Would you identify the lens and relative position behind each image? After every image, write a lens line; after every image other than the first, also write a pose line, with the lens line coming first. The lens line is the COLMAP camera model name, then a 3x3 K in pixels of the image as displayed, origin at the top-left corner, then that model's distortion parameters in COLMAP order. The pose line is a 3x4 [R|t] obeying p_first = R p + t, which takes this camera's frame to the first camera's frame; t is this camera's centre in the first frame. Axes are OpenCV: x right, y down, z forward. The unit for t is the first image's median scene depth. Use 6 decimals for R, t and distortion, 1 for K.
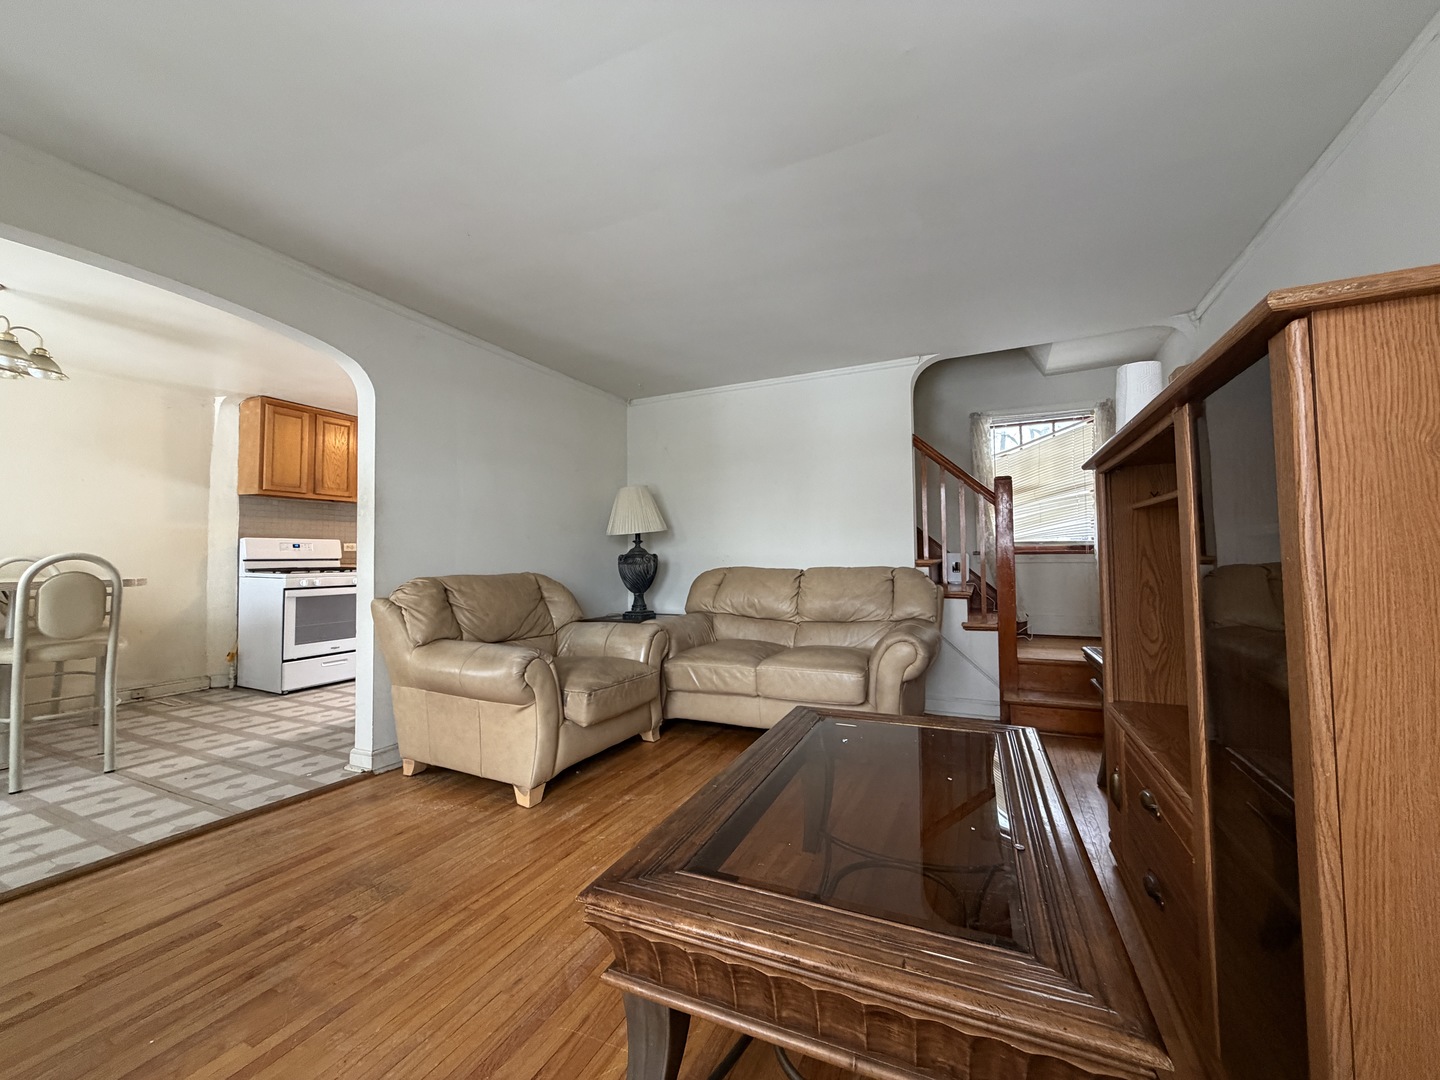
lens RADIAL K [[573.7, 0, 716.9], [0, 573.7, 538.2], [0, 0, 1]] dist [-0.000743, 0.000175]
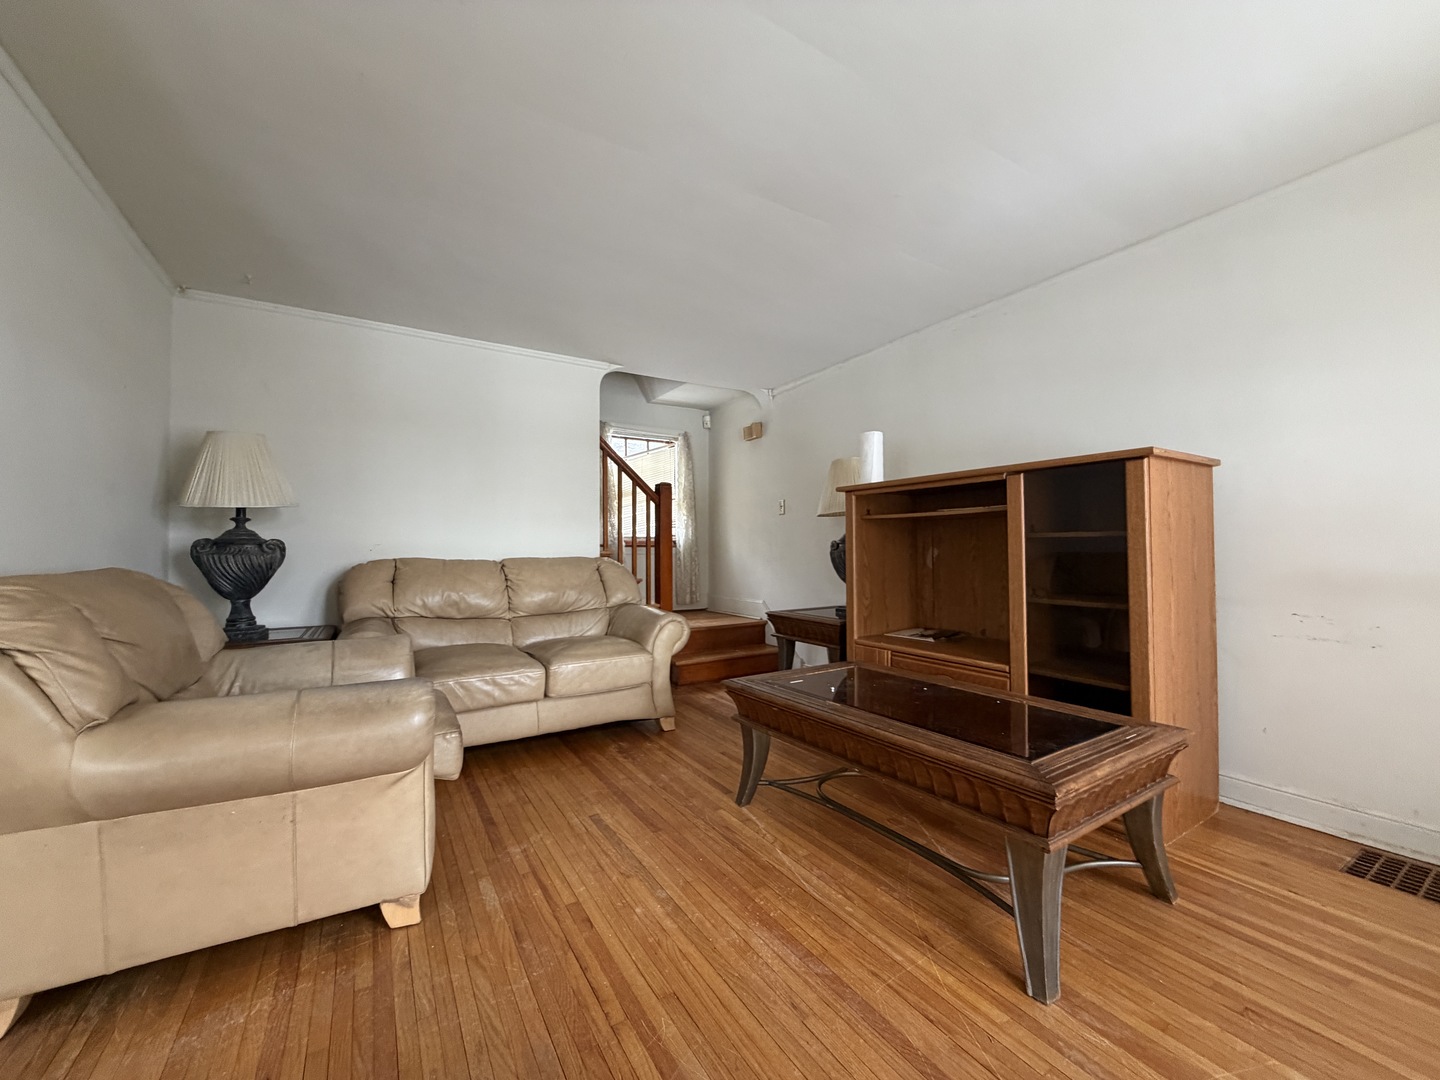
lens RADIAL K [[573.7, 0, 716.9], [0, 573.7, 538.2], [0, 0, 1]] dist [-0.000743, 0.000175]
pose [[0.543667, 0.025728, 0.838906, -0.456117], [-0.033731, 0.999392, -0.008790, 0.016891], [-0.838623, -0.023518, 0.544205, 0.239150]]
